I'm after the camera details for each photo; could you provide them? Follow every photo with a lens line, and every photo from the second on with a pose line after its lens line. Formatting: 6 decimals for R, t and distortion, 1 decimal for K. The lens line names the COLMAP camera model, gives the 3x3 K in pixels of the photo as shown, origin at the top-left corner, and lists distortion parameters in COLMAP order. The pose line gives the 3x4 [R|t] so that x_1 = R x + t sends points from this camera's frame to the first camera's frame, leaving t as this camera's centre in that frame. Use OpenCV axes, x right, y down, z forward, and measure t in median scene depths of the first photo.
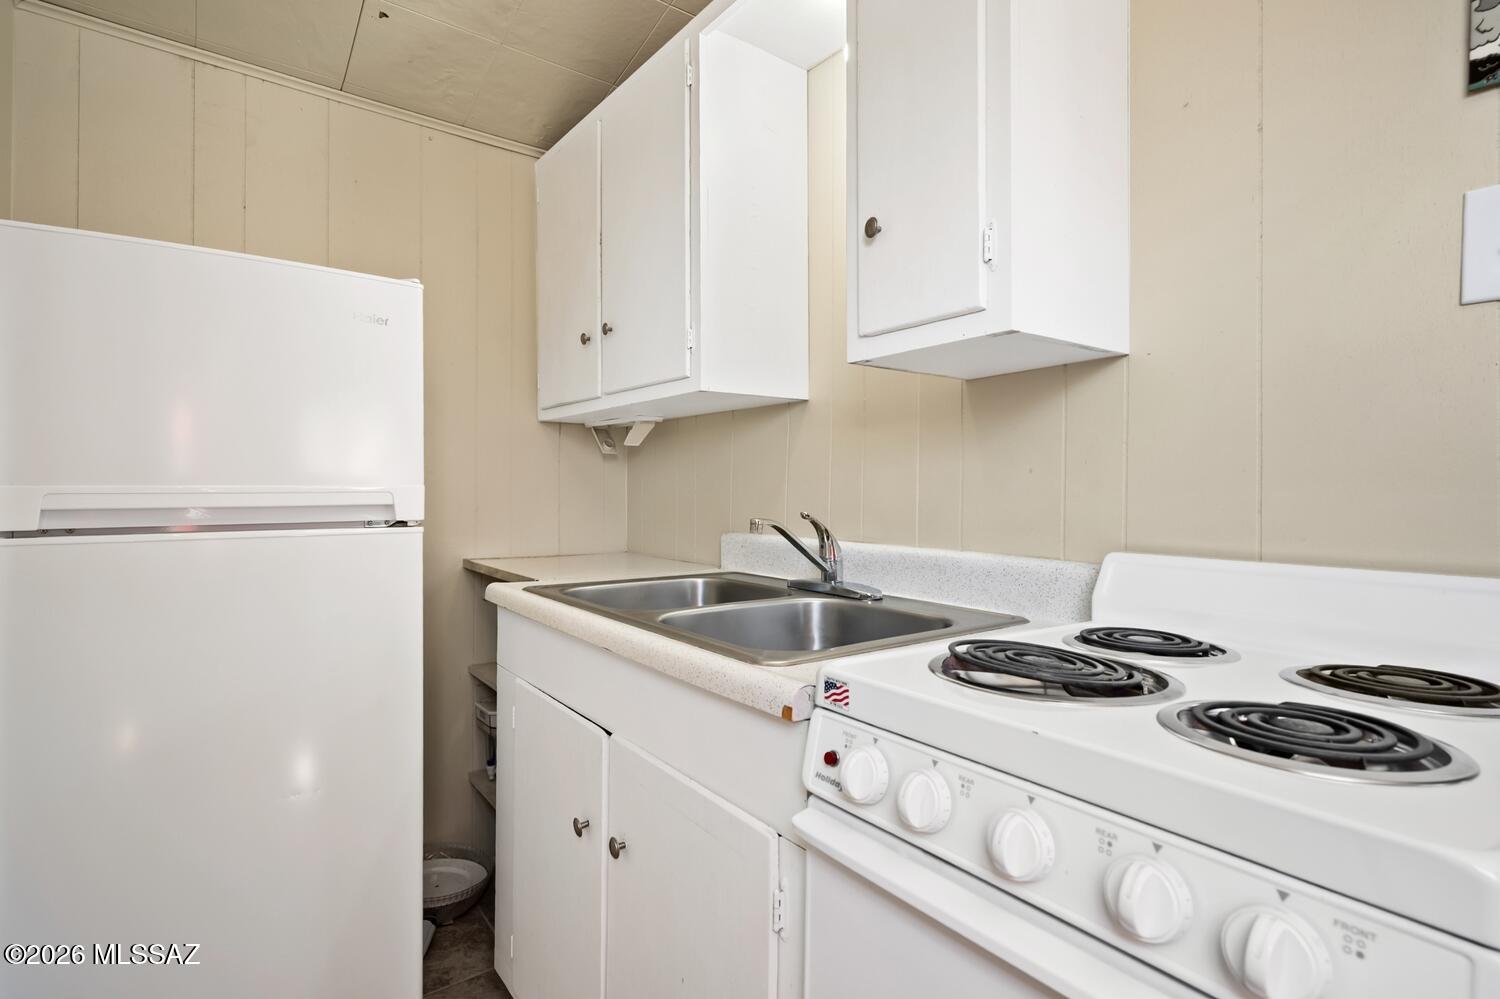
lens RADIAL K [[724.7, 0, 745.3], [0, 724.7, 495.8], [0, 0, 1]] dist [-0.000096, 0.001066]
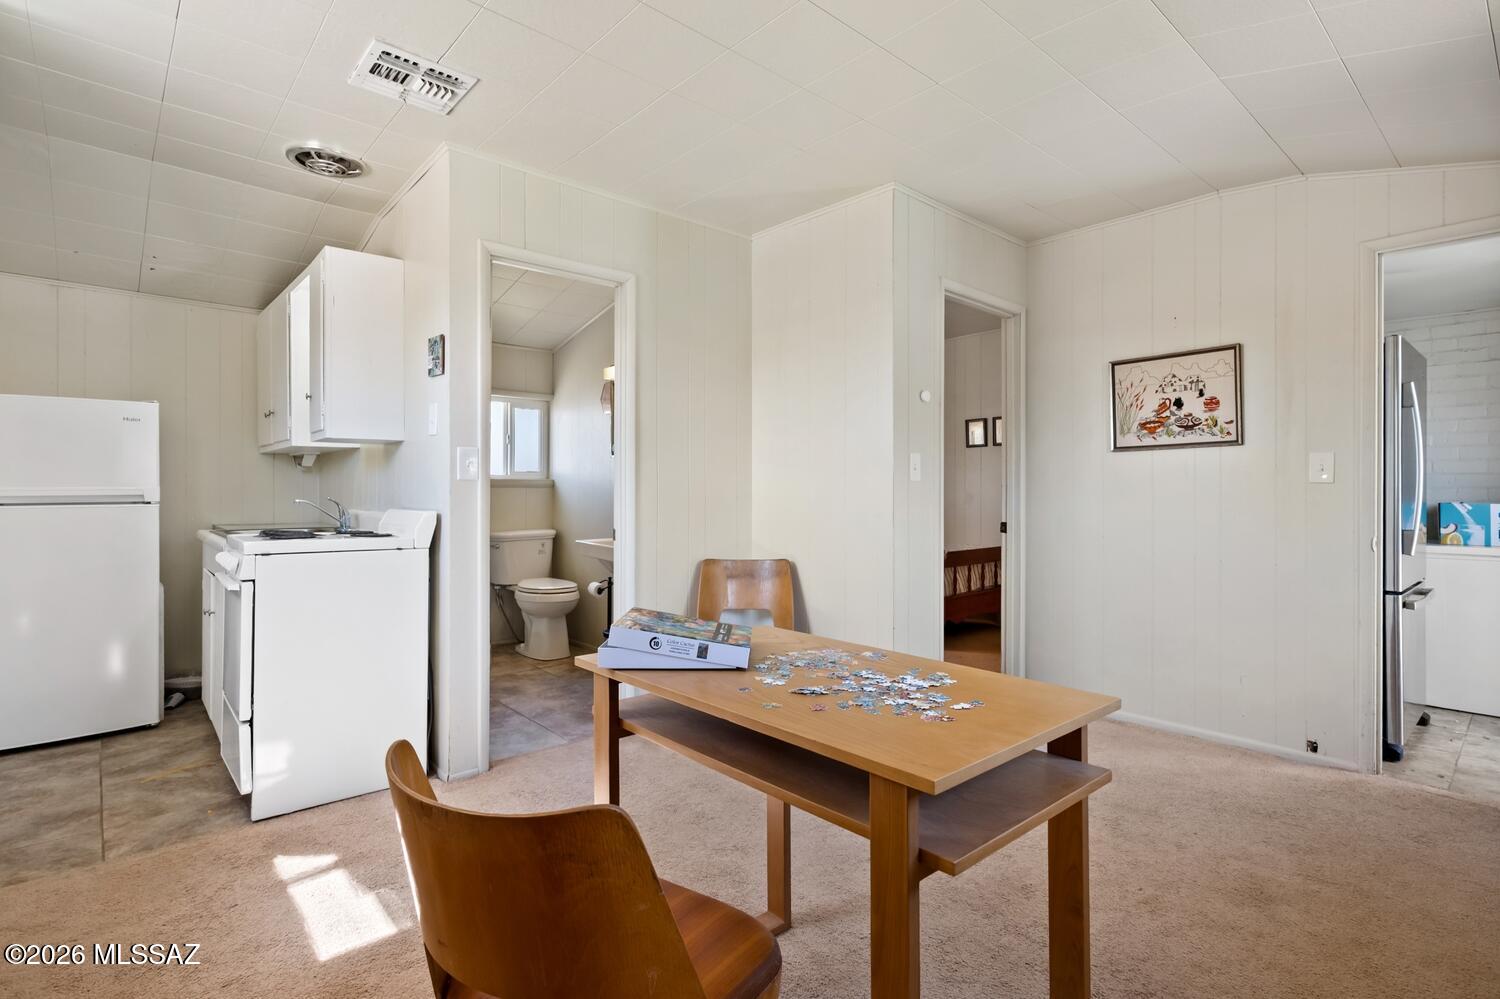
lens RADIAL K [[724.7, 0, 754.2], [0, 724.7, 495.2], [0, 0, 1]] dist [-0.000096, 0.001066]
pose [[0.995630, -0.010382, 0.092803, 0.876991], [0.010047, 0.999941, 0.004070, 0.014635], [-0.092839, -0.003120, 0.995676, -1.073483]]
